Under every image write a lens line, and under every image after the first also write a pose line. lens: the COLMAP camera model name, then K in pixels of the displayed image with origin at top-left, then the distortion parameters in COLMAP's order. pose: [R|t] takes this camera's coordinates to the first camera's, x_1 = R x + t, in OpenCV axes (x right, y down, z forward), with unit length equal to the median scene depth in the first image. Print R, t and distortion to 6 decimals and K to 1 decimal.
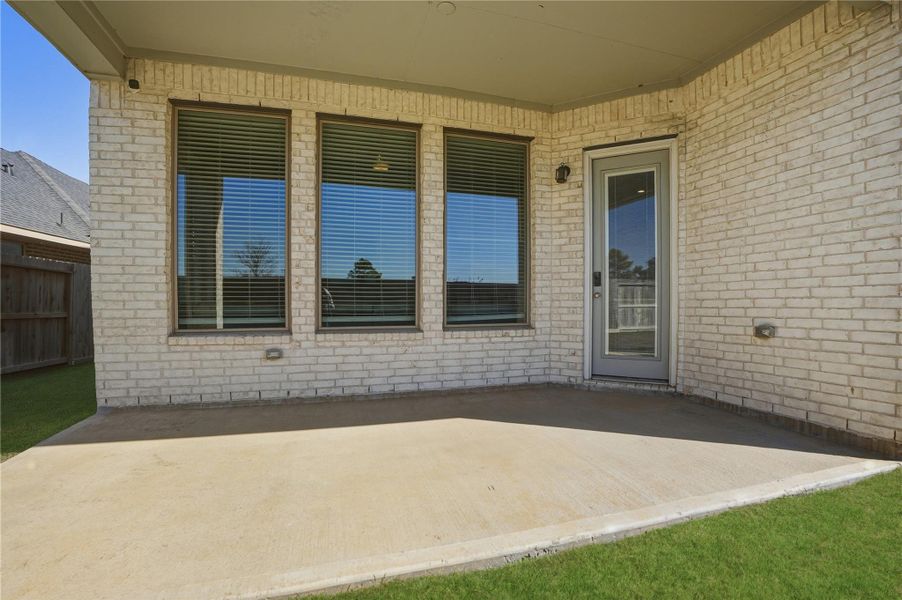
lens RADIAL K [[415.3, 0, 452.0], [0, 415.3, 305.7], [0, 0, 1]] dist [-0.071101, 0.019562]
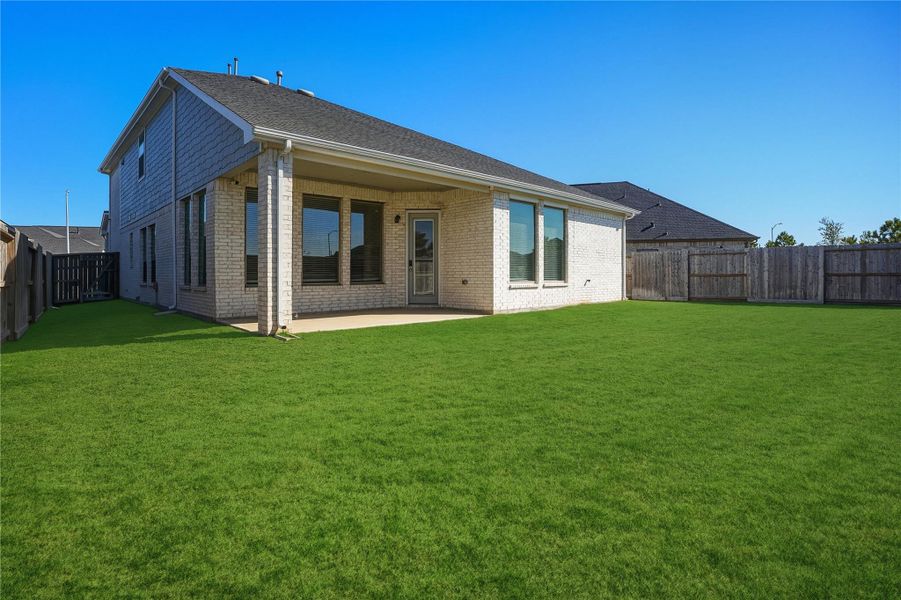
lens RADIAL K [[457.8, 0, 450.6], [0, 457.8, 275.3], [0, 0, 1]] dist [-0.090334, -0.000067]
pose [[0.894936, -0.003147, 0.446183, -0.688079], [0.004207, 0.999990, -0.001385, 0.012230], [-0.446174, 0.003117, 0.894941, -1.632499]]
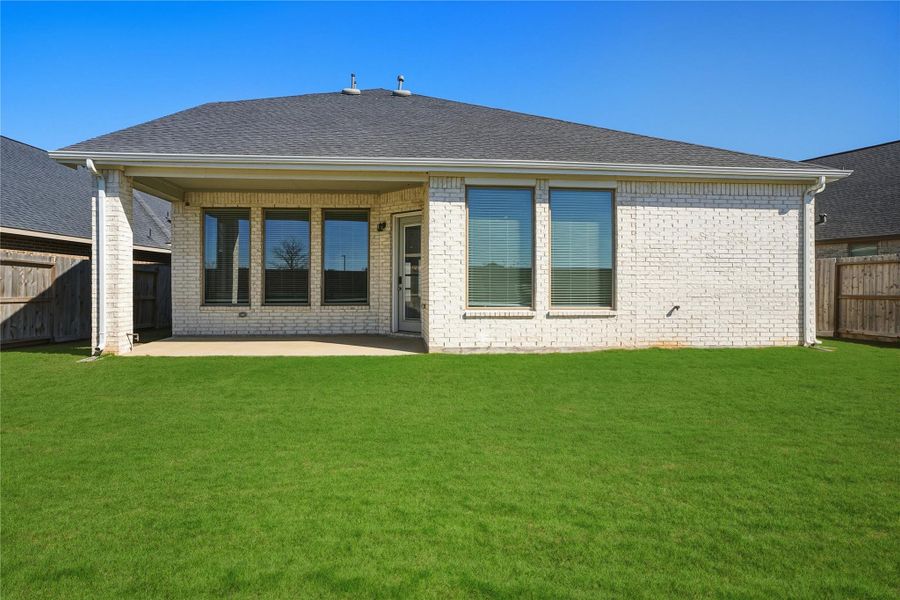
lens RADIAL K [[503.6, 0, 450.6], [0, 503.6, 273.8], [0, 0, 1]] dist [-0.011889, 0.000707]
pose [[0.976571, -0.004940, -0.215140, 1.191641], [-0.002483, 0.999411, -0.034220, -0.015646], [0.215182, 0.033953, 0.975984, -1.370355]]
